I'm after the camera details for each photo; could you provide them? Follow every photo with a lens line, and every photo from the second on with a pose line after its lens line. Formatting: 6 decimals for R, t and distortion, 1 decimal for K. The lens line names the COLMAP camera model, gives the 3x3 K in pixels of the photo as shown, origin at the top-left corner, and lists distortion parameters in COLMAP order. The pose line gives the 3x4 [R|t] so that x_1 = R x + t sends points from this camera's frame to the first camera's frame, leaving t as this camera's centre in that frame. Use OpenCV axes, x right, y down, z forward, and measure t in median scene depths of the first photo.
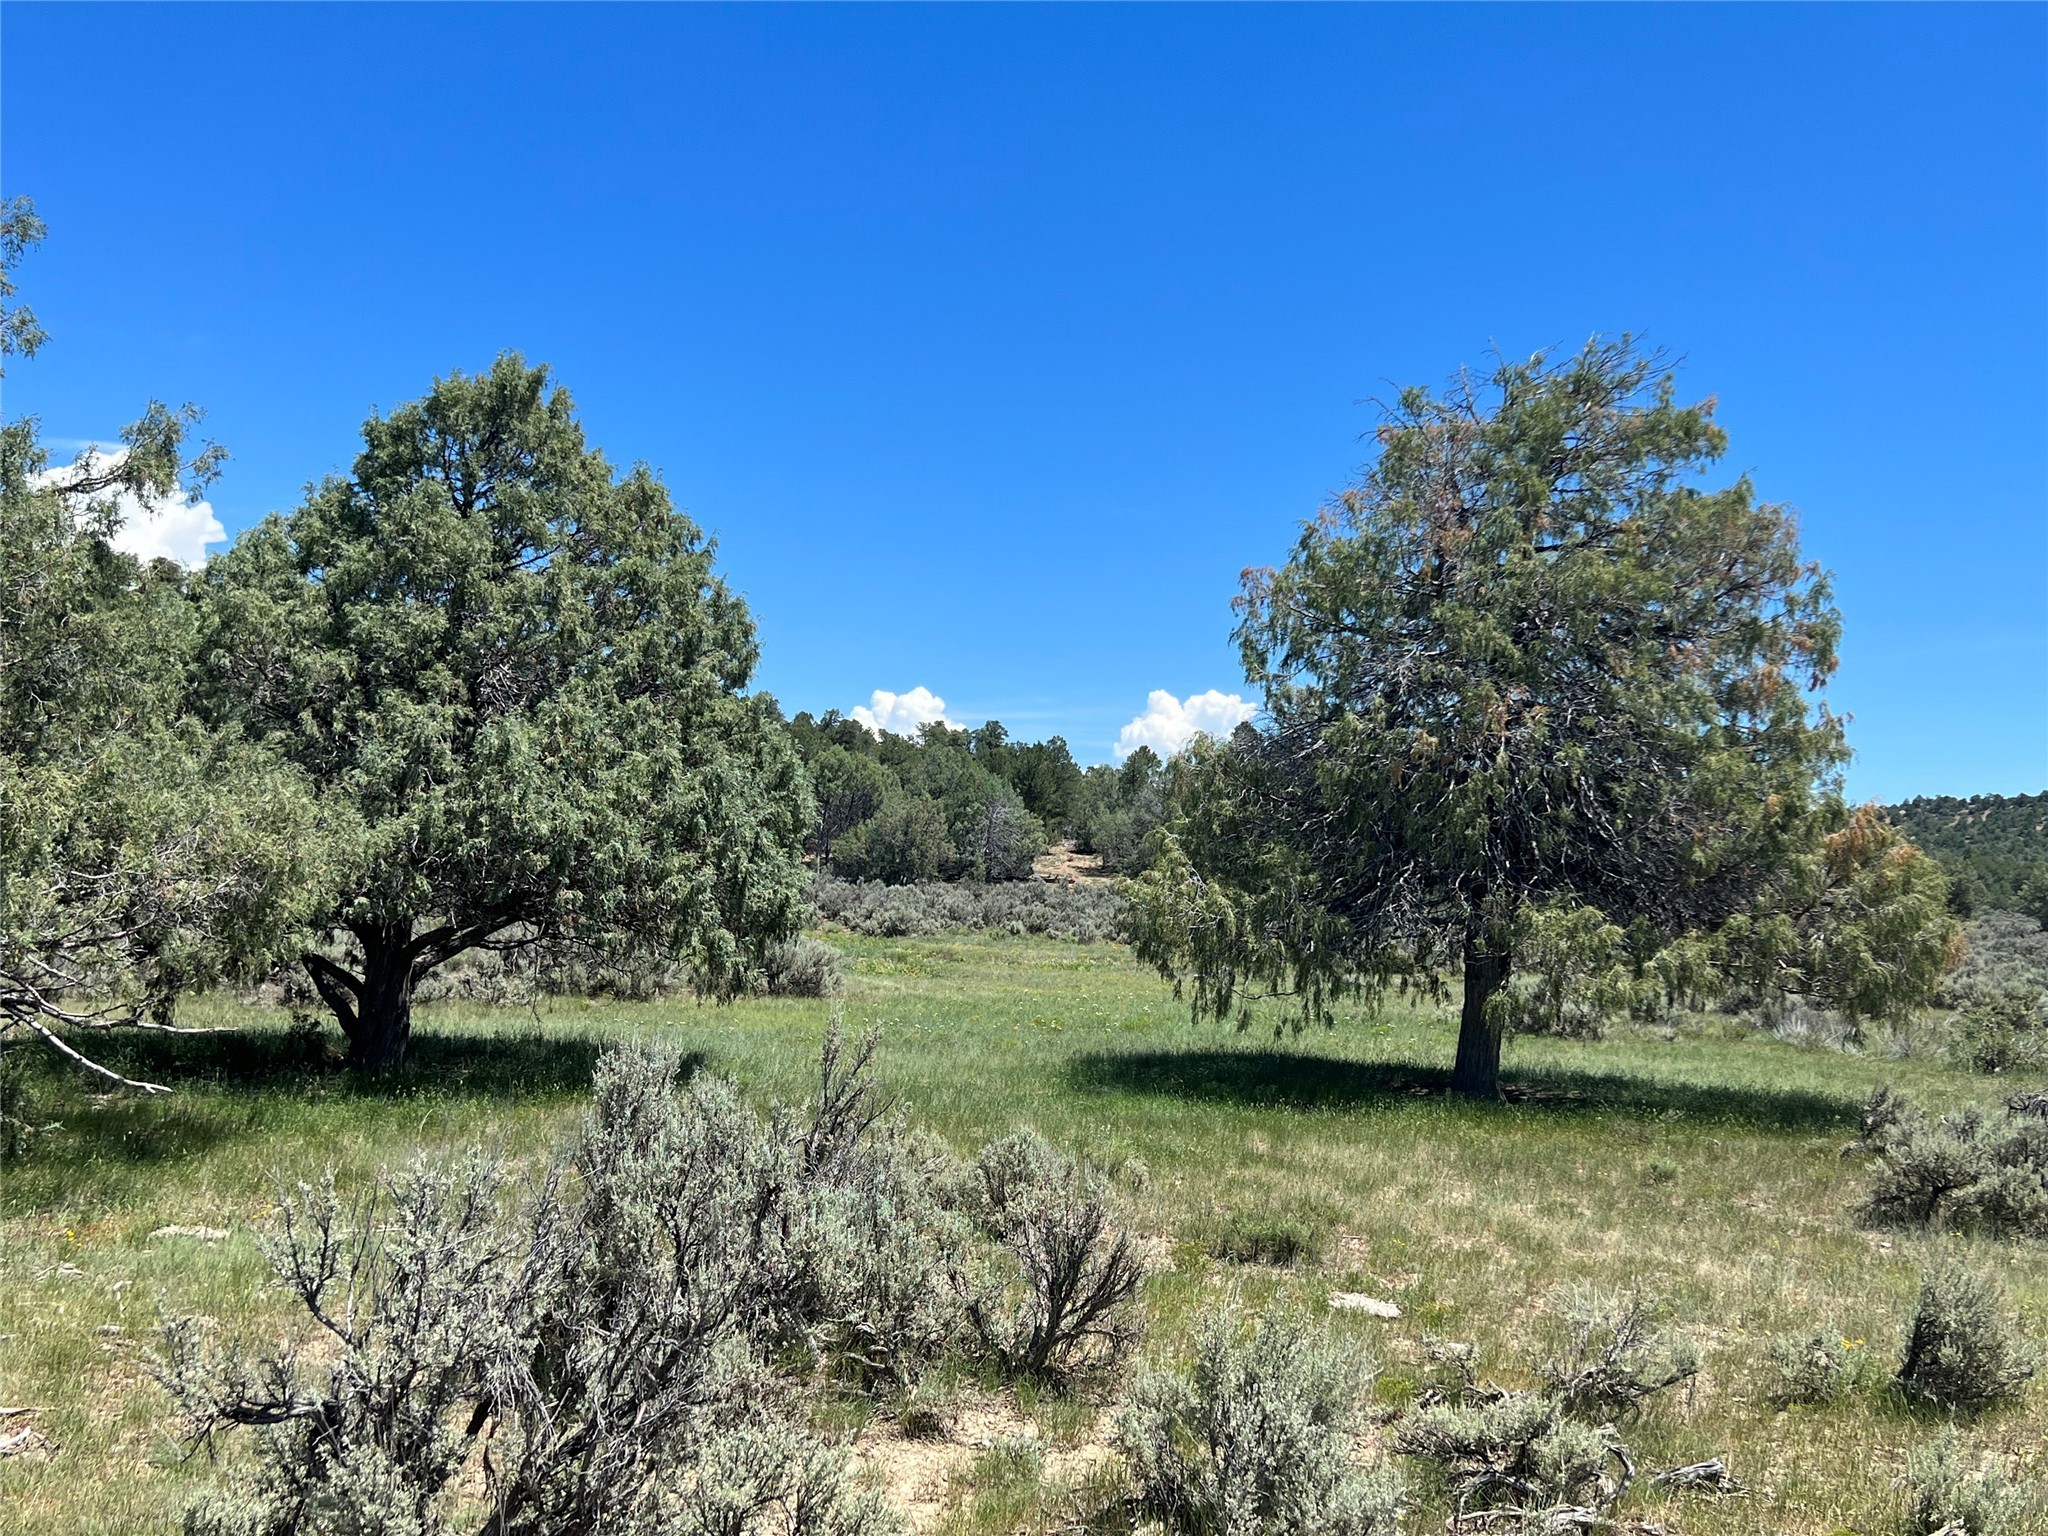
lens RADIAL K [[1925.9, 0, 1024.0], [0, 1925.9, 768.0], [0, 0, 1]] dist [0.179358, -0.529716]
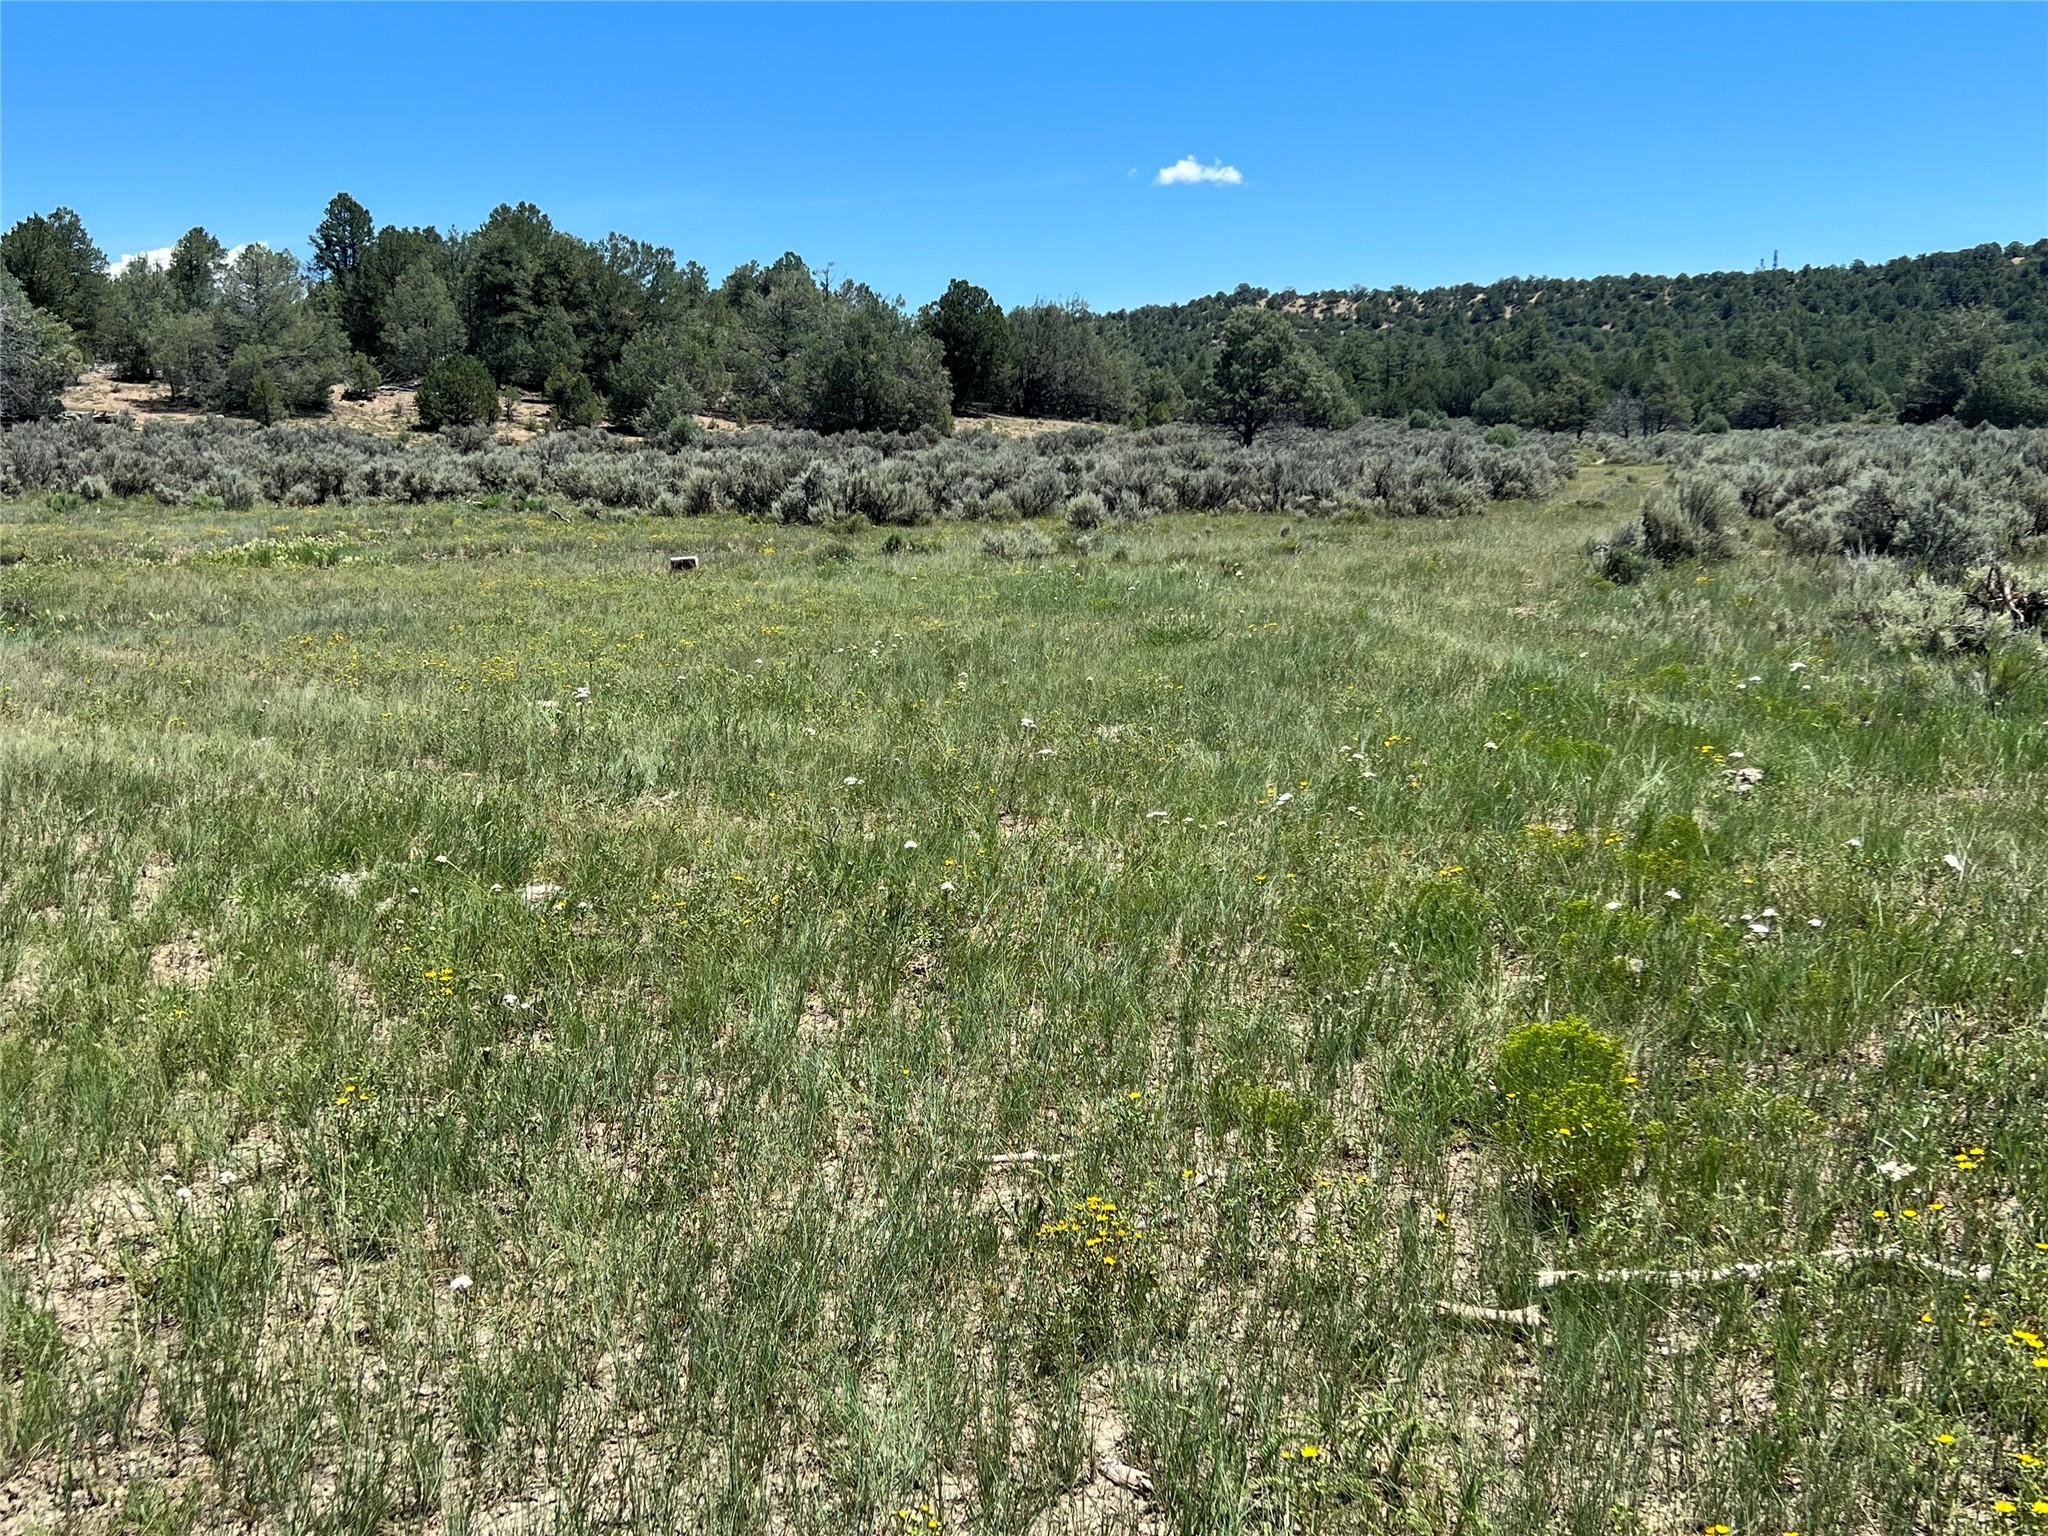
lens RADIAL K [[2010.4, 0, 1024.0], [0, 2010.4, 768.0], [0, 0, 1]] dist [0.138096, -0.345201]
pose [[0.893930, -0.115662, 0.433026, -0.018260], [0.015860, 0.973688, 0.227333, 0.022406], [-0.447926, -0.196352, 0.872243, 0.245038]]
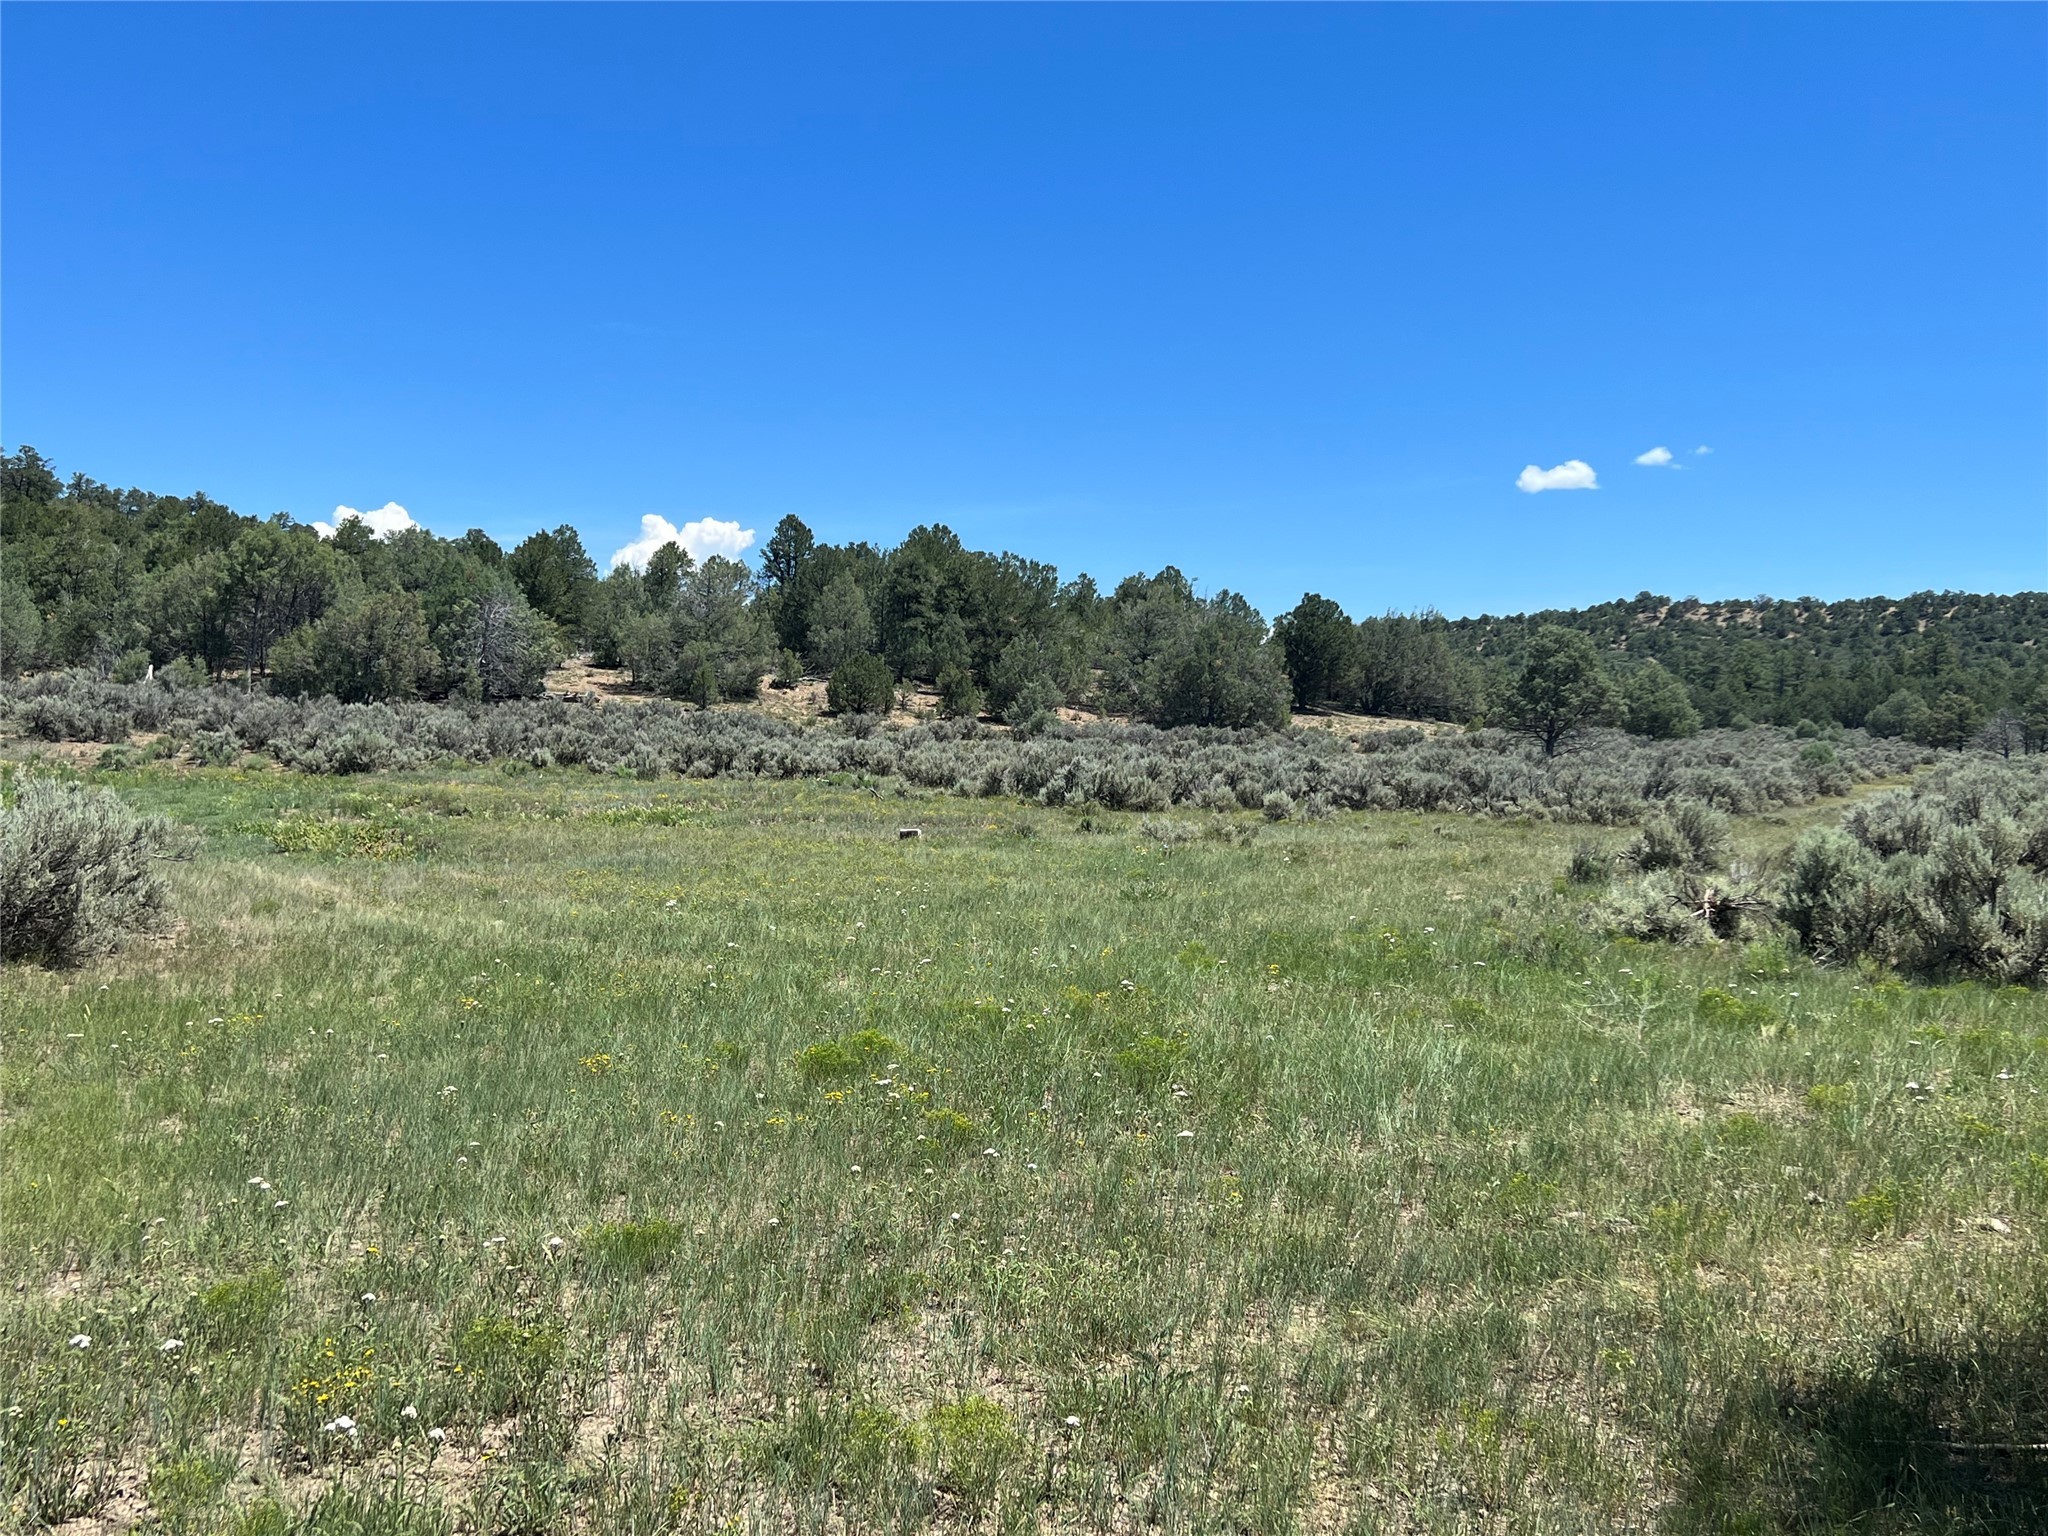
lens RADIAL K [[1925.9, 0, 1024.0], [0, 1925.9, 768.0], [0, 0, 1]] dist [0.179358, -0.529716]
pose [[0.966725, -0.019569, 0.255068, -0.009643], [-0.003043, 0.996120, 0.087954, 0.016582], [-0.255799, -0.085803, 0.962915, 0.190818]]
